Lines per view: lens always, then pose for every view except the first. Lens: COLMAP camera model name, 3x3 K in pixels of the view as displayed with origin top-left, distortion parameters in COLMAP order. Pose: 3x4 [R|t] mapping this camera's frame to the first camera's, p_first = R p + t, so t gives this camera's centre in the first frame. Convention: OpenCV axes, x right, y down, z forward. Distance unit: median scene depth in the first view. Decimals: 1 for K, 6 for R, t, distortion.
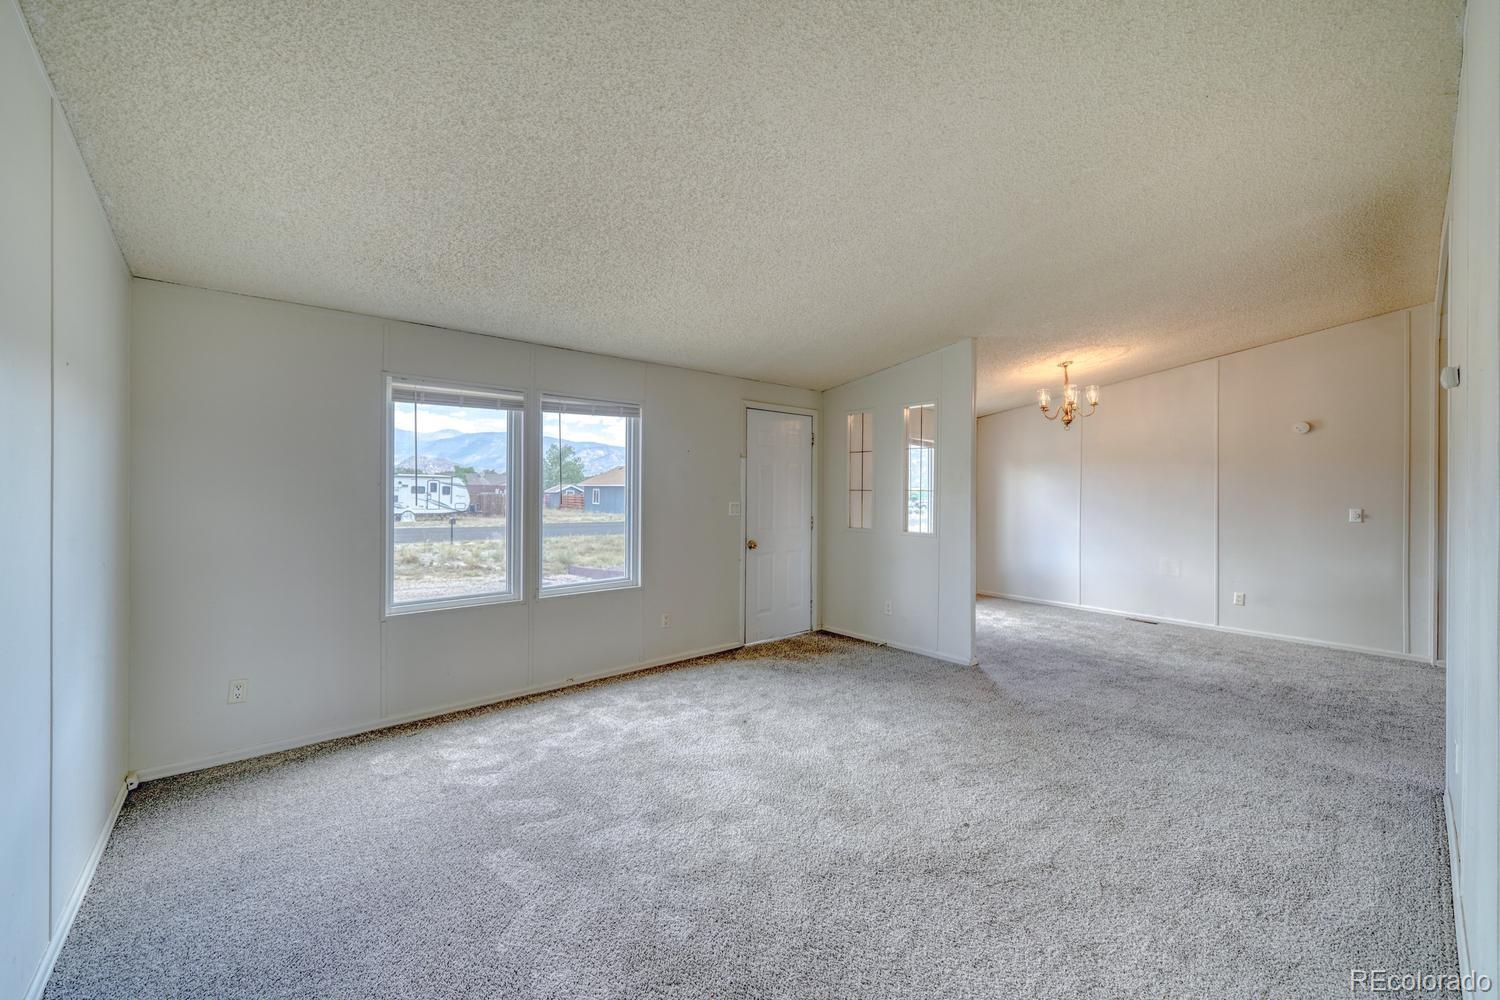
lens RADIAL K [[577.7, 0, 753.6], [0, 577.7, 486.2], [0, 0, 1]] dist [0.000796, 0.000362]
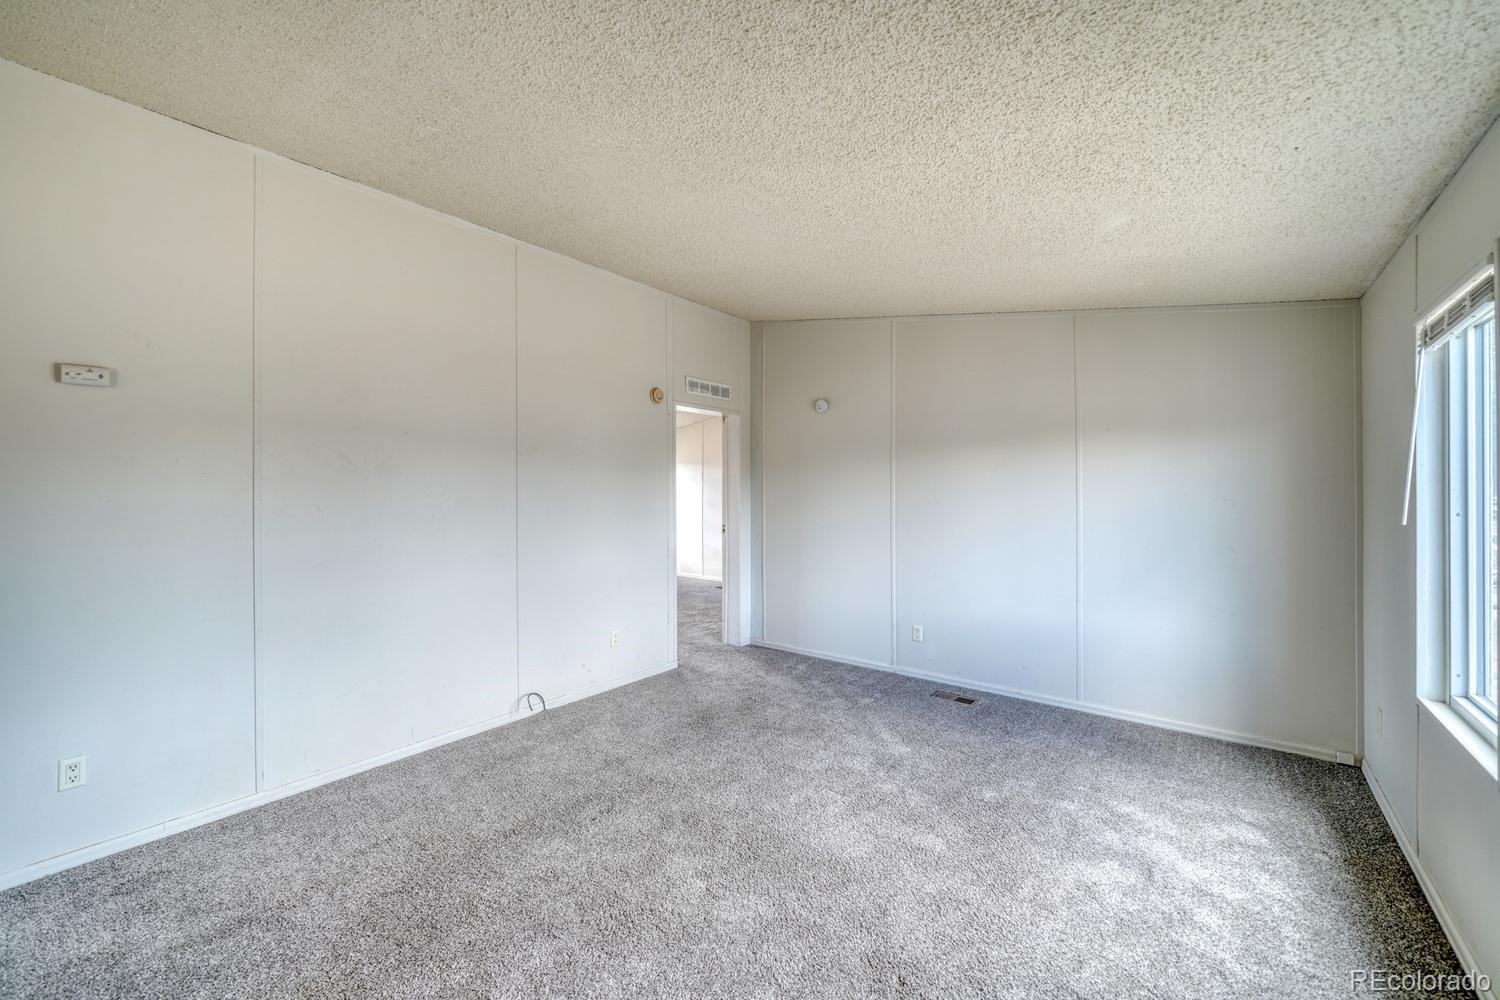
lens RADIAL K [[577.7, 0, 747.8], [0, 577.7, 495.8], [0, 0, 1]] dist [0.000796, 0.000362]
pose [[-0.981886, -0.006514, -0.189363, 0.122475], [-0.007073, 0.999972, 0.002275, 0.007653], [0.189343, 0.003573, -0.981904, 0.907318]]
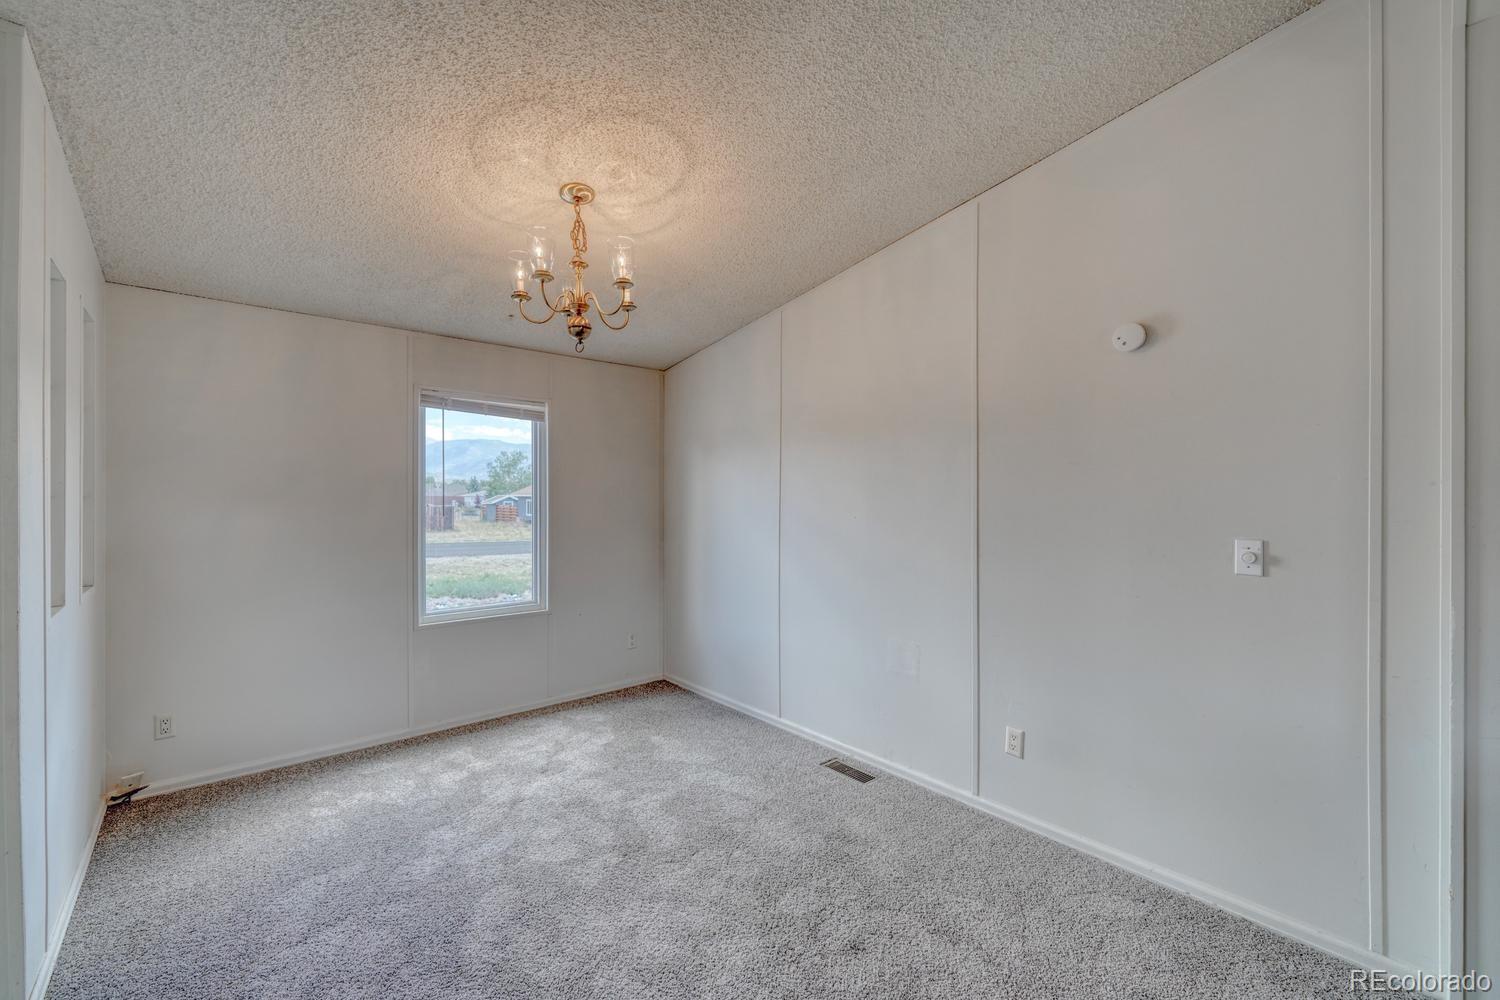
lens RADIAL K [[594.8, 0, 754.5], [0, 594.8, 493.3], [0, 0, 1]] dist [-0.007656, -0.000234]
pose [[0.999984, -0.005224, -0.002193, 0.678144], [0.005214, 0.999975, -0.004688, 0.008250], [0.002217, 0.004677, 0.999987, 0.577860]]
